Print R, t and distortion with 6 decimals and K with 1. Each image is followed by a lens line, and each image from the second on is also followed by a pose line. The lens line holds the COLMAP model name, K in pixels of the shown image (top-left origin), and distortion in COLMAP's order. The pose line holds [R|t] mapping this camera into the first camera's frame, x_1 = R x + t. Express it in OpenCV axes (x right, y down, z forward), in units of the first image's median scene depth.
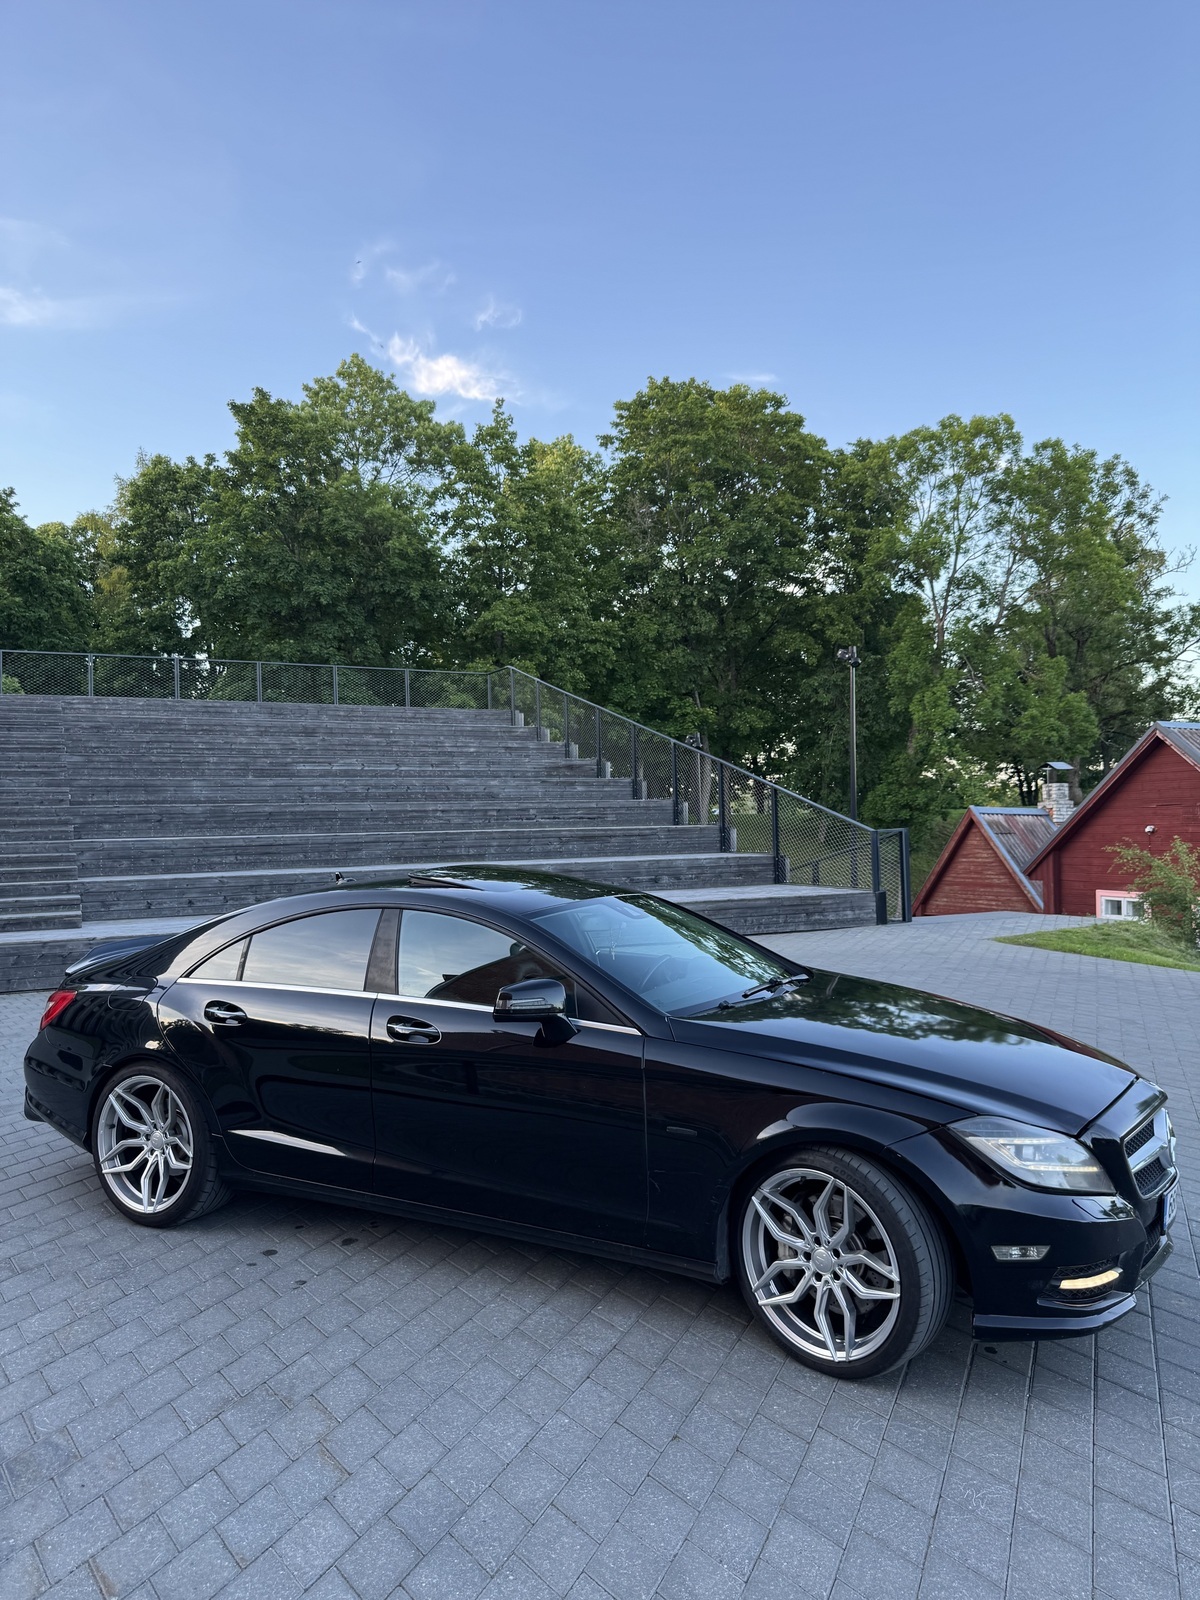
lens RADIAL K [[1123.6, 0, 609.9], [0, 1123.6, 856.0], [0, 0, 1]] dist [0.006401, 0.006882]
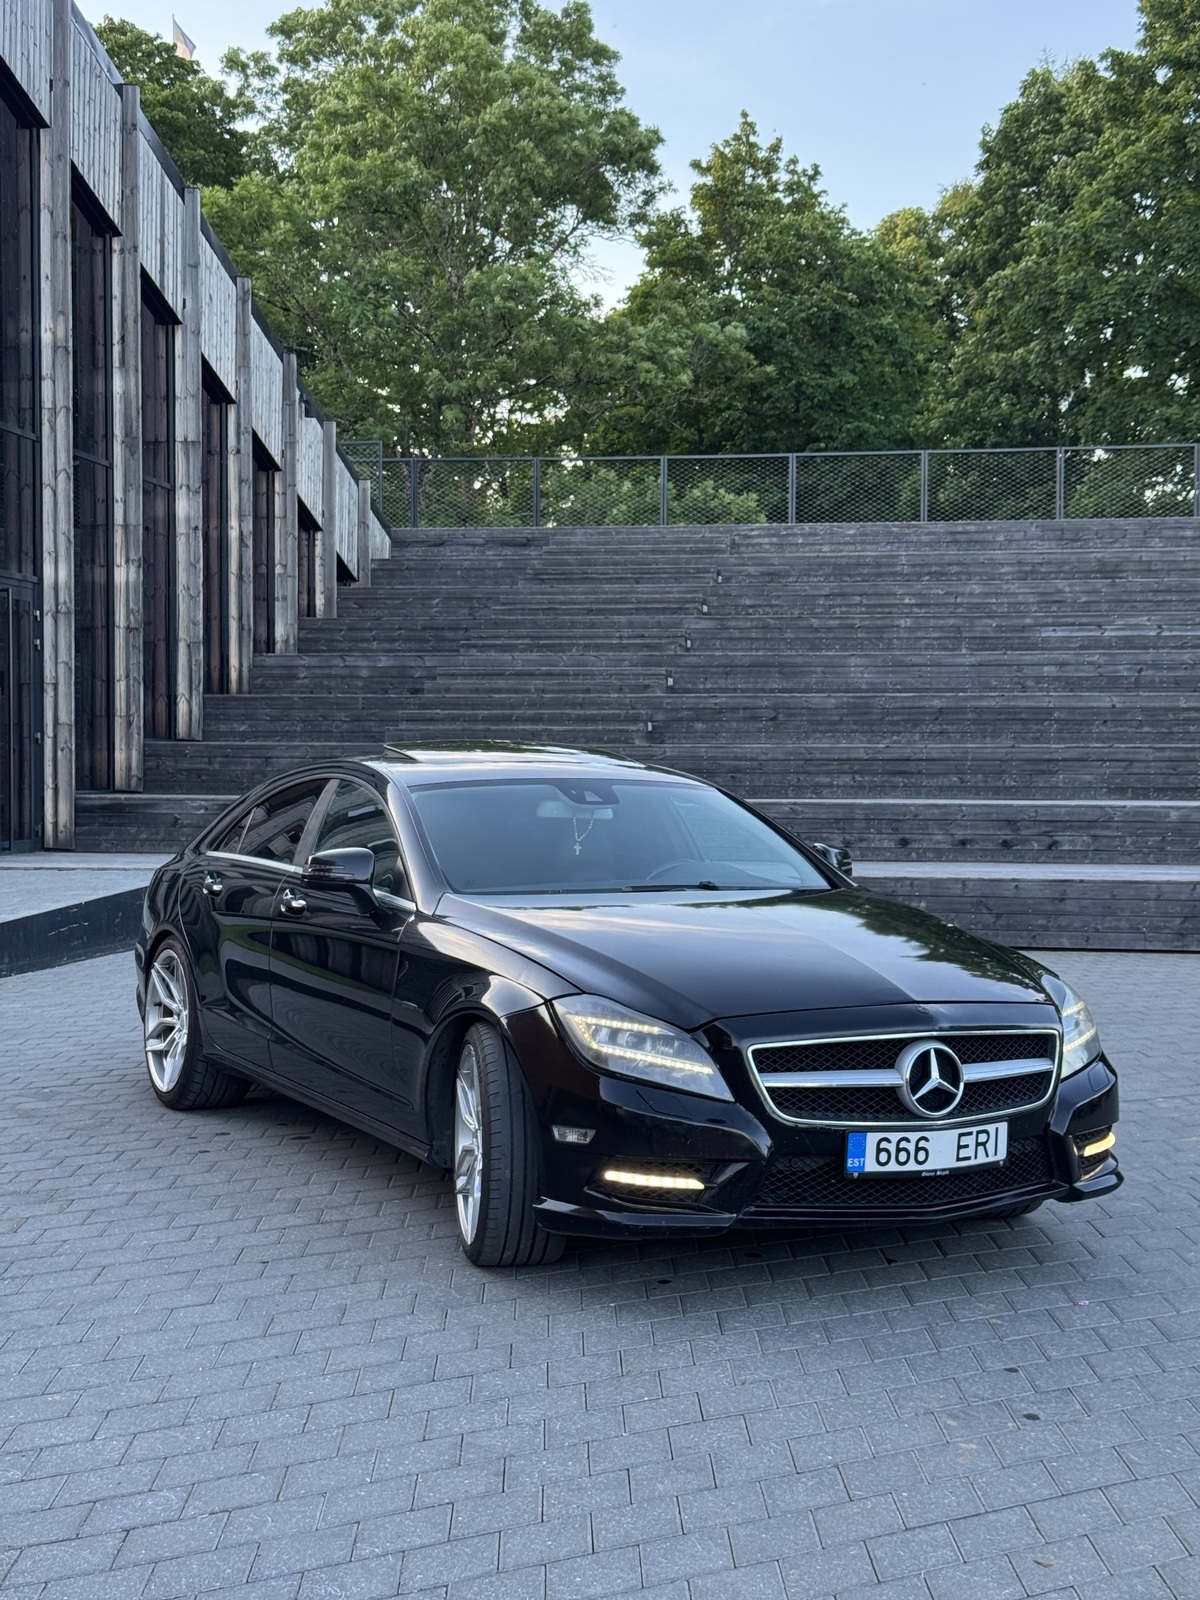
lens RADIAL K [[2232.1, 0, 601.2], [0, 2232.1, 798.8], [0, 0, 1]] dist [0.251591, 0.000000]
pose [[0.811465, 0.035847, -0.583301, 0.230925], [-0.040519, 0.999166, 0.005035, 0.010188], [0.582995, 0.019549, 0.812241, -0.079427]]
